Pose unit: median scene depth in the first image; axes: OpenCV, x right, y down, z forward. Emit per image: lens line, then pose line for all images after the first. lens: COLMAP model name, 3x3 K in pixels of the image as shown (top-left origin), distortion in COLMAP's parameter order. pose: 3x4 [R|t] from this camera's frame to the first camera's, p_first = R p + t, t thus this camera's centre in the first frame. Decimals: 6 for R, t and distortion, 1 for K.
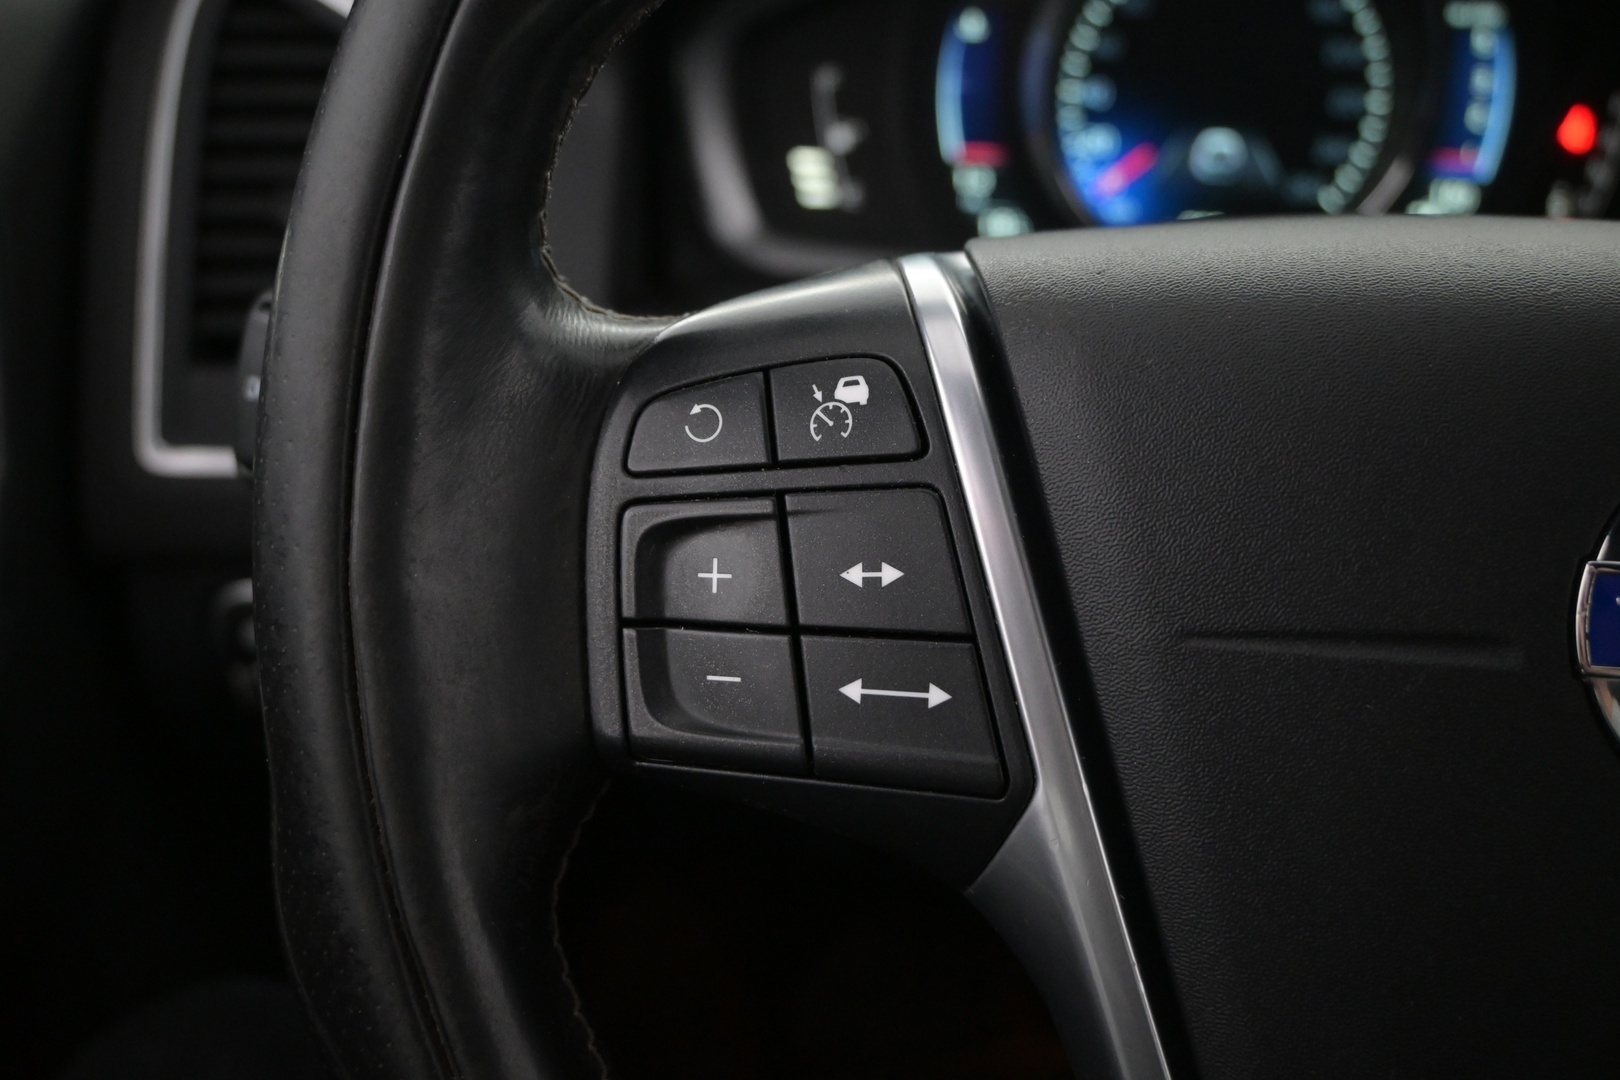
lens RADIAL K [[1685.2, 0, 809.7], [0, 1685.2, 544.9], [0, 0, 1]] dist [-0.007104, 0.000000]
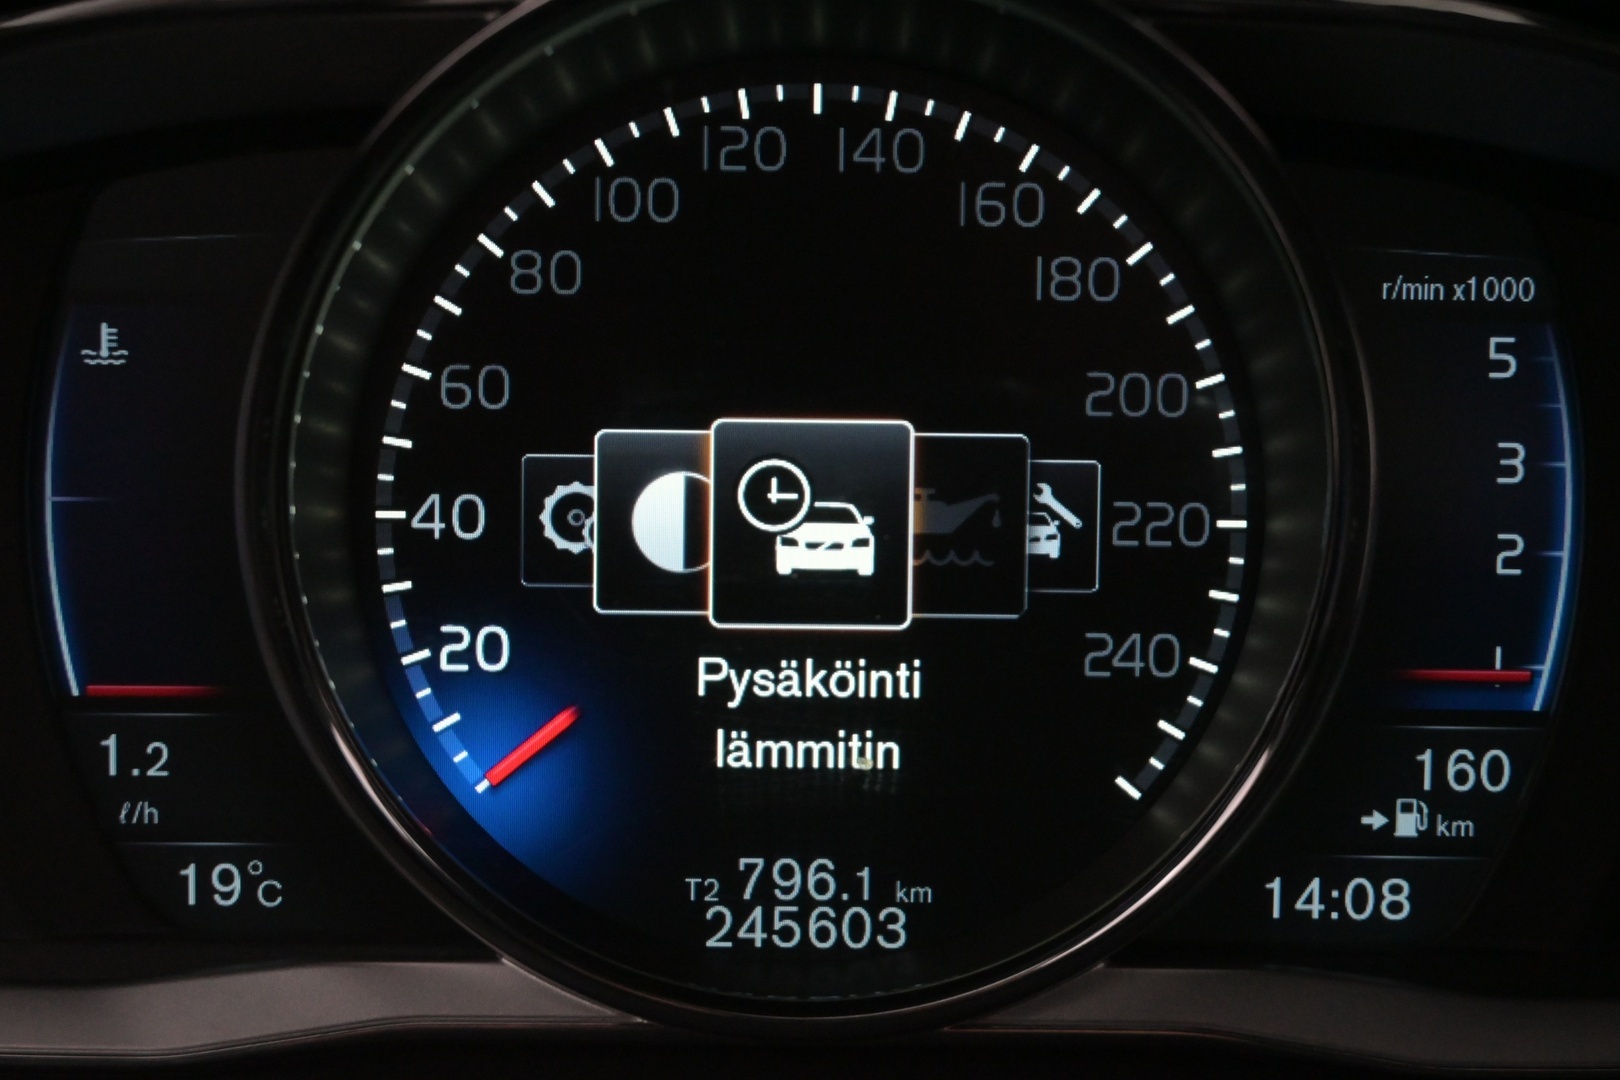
lens RADIAL K [[3672.8, 0, 801.3], [0, 3672.8, 542.7], [0, 0, 1]] dist [0.028757, 0.000000]
pose [[0.998370, -0.023927, 0.051821, 0.475195], [0.033861, 0.979157, -0.200261, -0.242558], [-0.045949, 0.201689, 0.978371, 0.537113]]
